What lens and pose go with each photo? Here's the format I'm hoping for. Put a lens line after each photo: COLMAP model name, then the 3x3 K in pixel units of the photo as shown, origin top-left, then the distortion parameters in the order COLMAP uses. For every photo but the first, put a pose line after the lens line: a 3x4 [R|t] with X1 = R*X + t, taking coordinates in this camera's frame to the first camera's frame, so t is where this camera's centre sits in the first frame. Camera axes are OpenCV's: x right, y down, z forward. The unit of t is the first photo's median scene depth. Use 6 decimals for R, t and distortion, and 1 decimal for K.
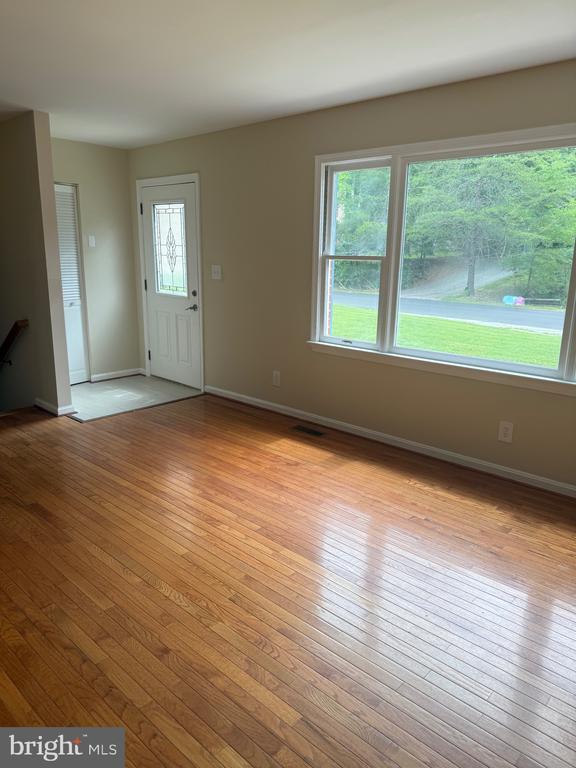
lens RADIAL K [[547.1, 0, 309.1], [0, 547.1, 389.7], [0, 0, 1]] dist [0.038075, -0.026897]
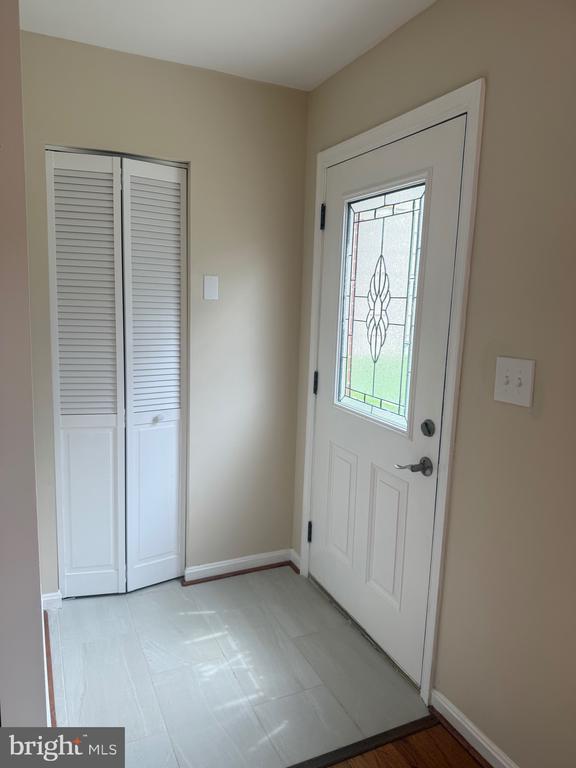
lens RADIAL K [[547.1, 0, 292.8], [0, 547.1, 388.7], [0, 0, 1]] dist [0.038075, -0.026897]
pose [[0.920487, 0.073392, -0.383819, -0.151633], [-0.111397, 0.990733, -0.077713, -0.159458], [0.374558, 0.114290, 0.920133, 0.619696]]
